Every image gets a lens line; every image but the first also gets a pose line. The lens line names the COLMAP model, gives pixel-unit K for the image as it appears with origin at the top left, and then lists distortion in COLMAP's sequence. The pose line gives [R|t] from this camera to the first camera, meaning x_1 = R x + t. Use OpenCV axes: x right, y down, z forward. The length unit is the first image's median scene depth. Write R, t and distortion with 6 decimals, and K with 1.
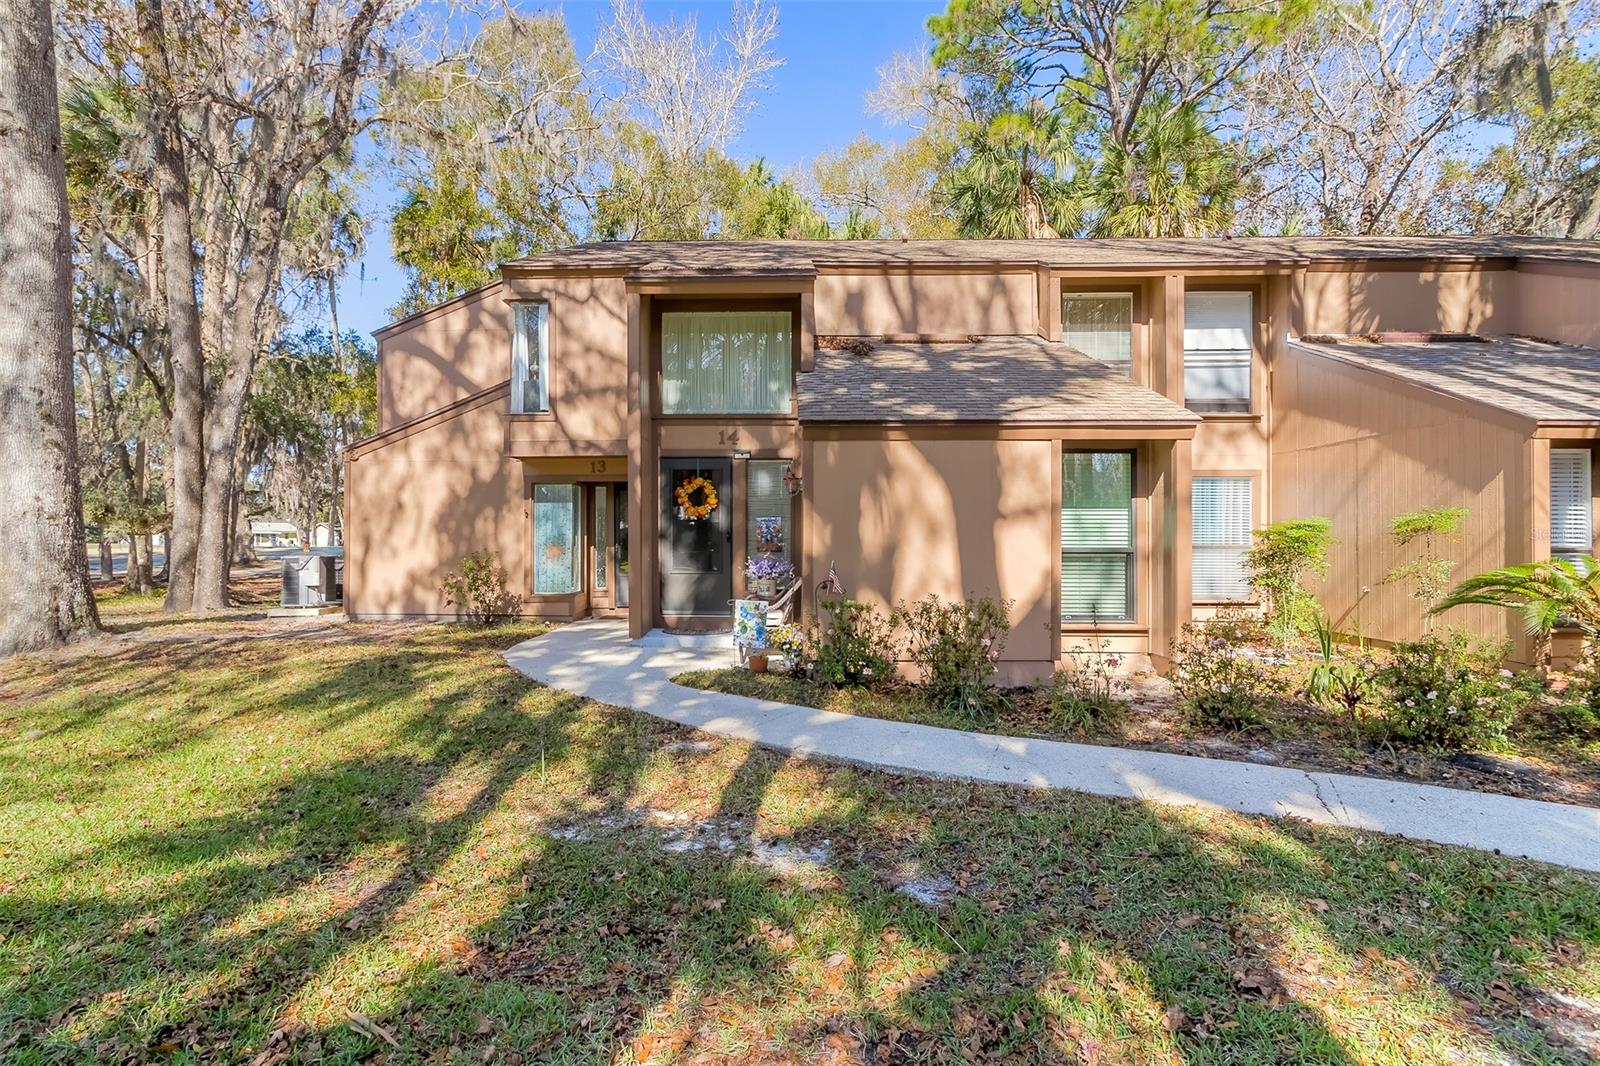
lens RADIAL K [[825.8, 0, 768.5], [0, 825.8, 534.9], [0, 0, 1]] dist [0.002112, -0.001777]
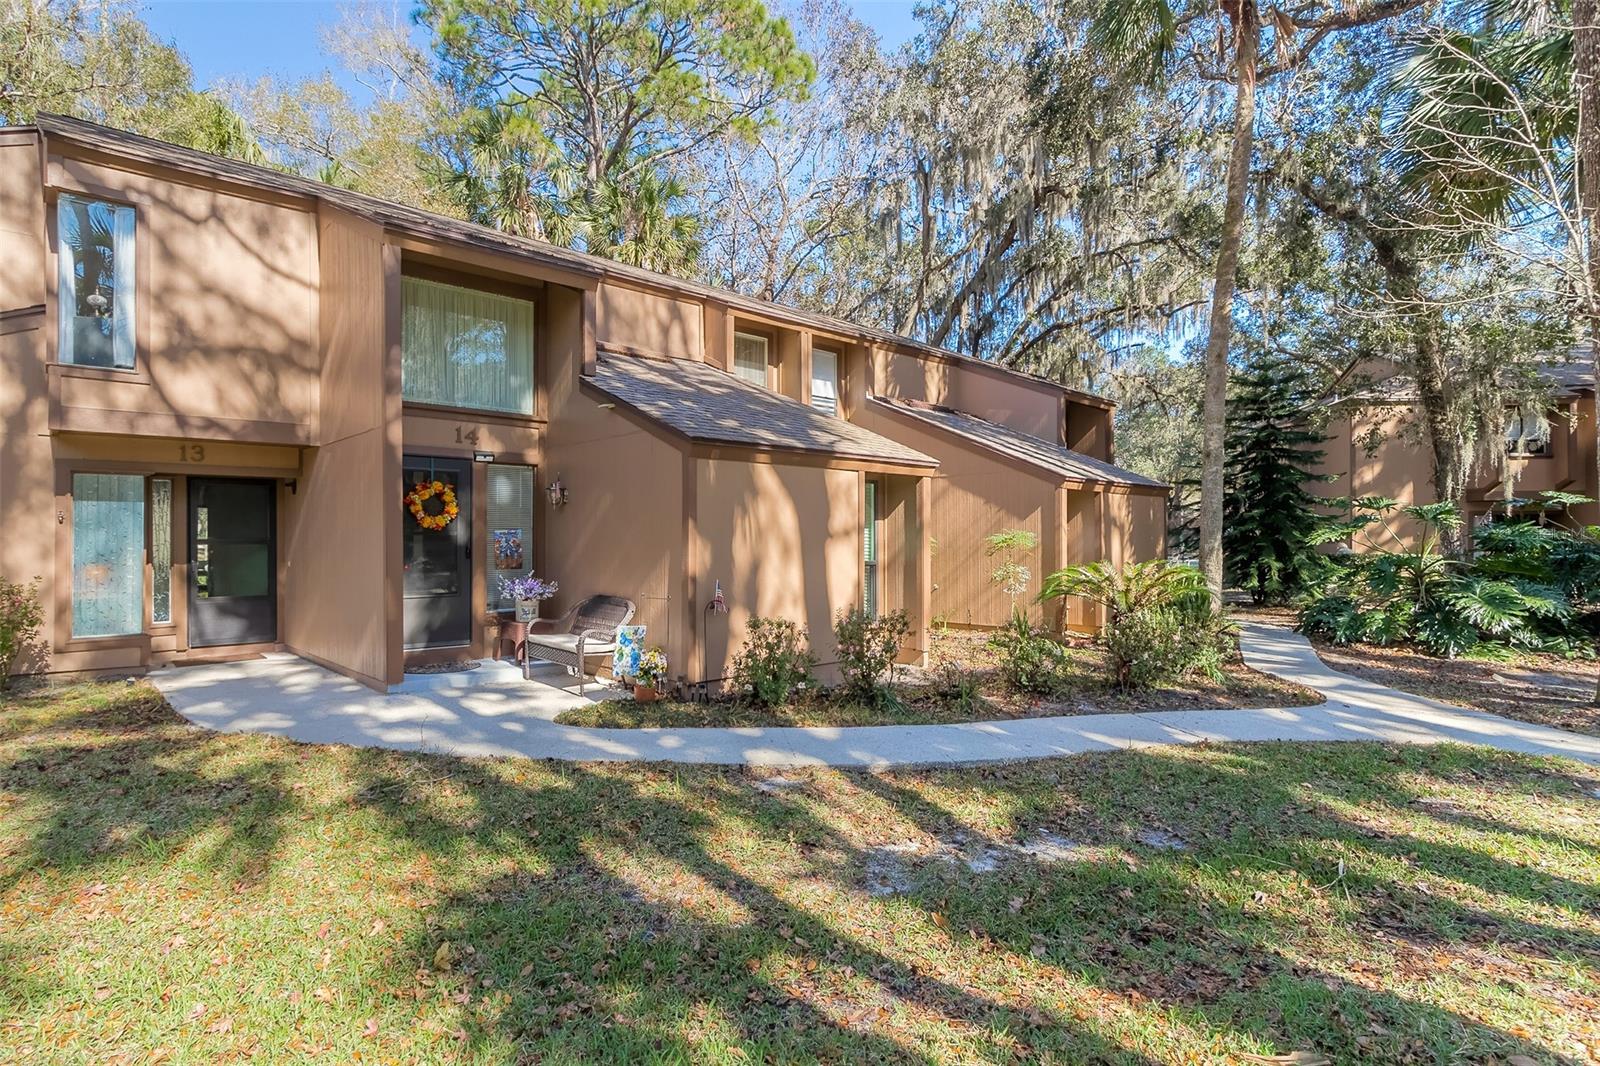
lens RADIAL K [[825.8, 0, 768.5], [0, 825.8, 534.9], [0, 0, 1]] dist [0.002112, -0.001777]
pose [[0.729029, 0.004864, 0.684465, -0.358884], [-0.005188, 0.999985, -0.001581, -0.014169], [-0.684463, -0.002398, 0.729044, 0.148058]]
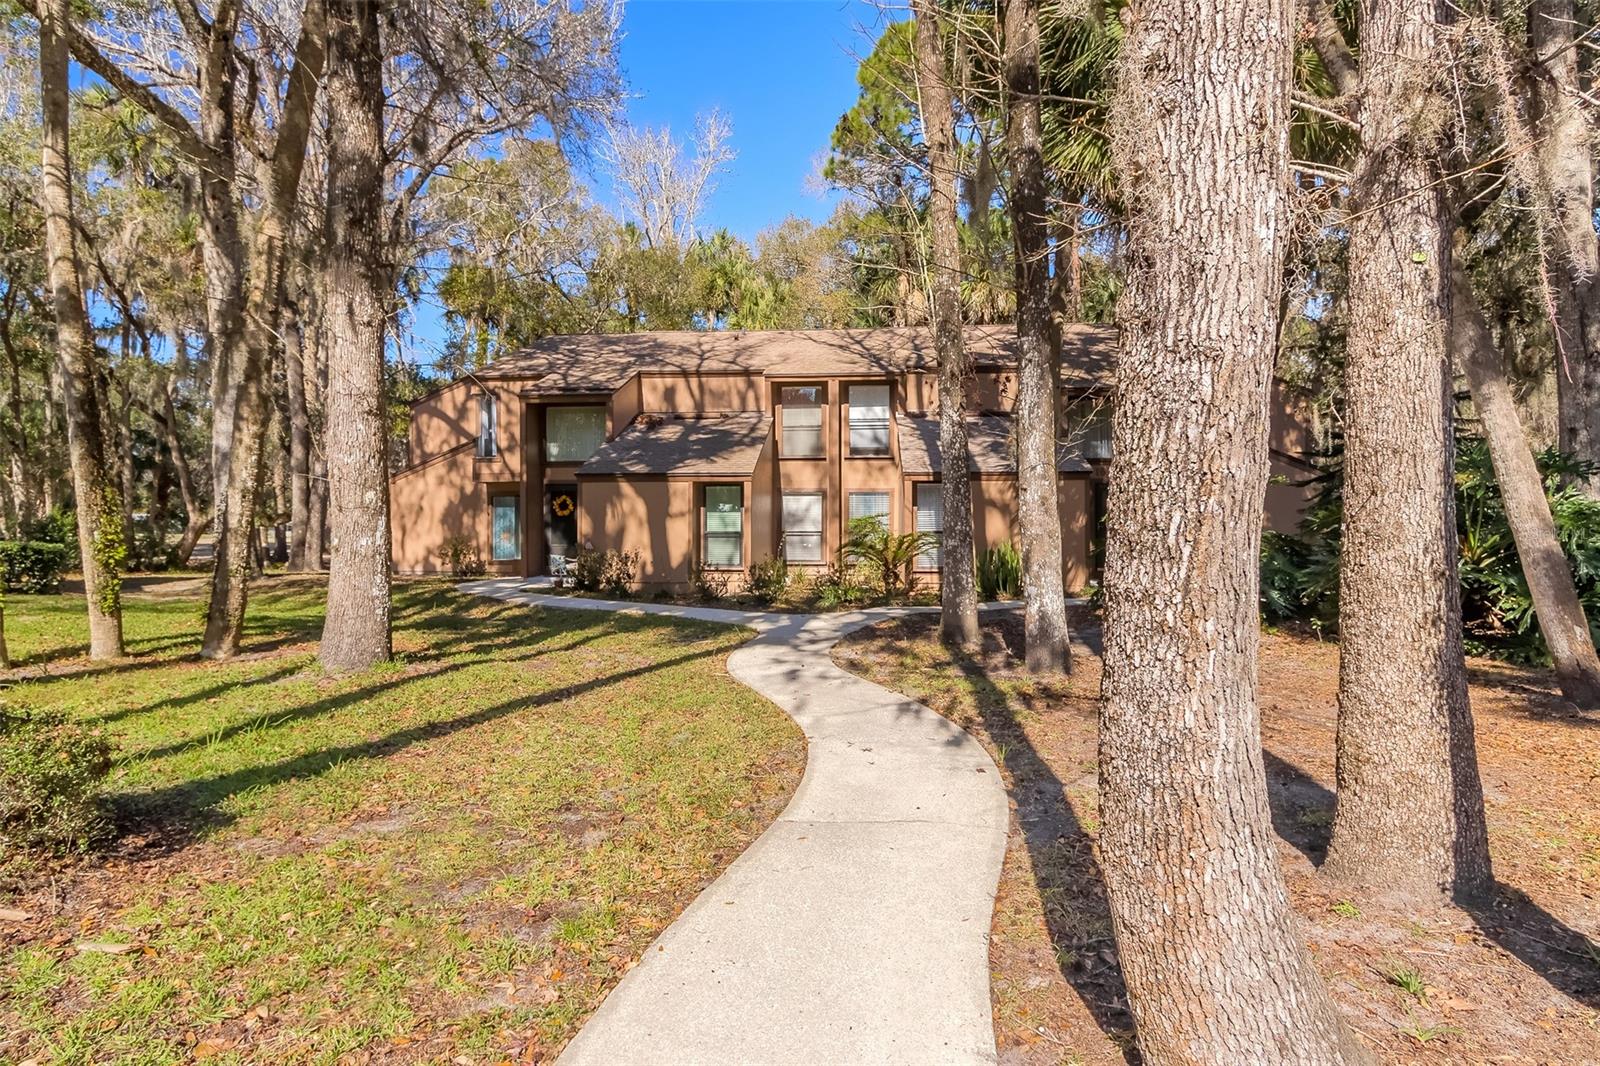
lens RADIAL K [[825.8, 0, 768.5], [0, 825.8, 534.9], [0, 0, 1]] dist [0.002112, -0.001777]
pose [[0.996906, 0.002043, -0.078572, 0.458651], [-0.001310, 0.999955, 0.009375, 0.002548], [0.078588, -0.009243, 0.996864, -0.739783]]
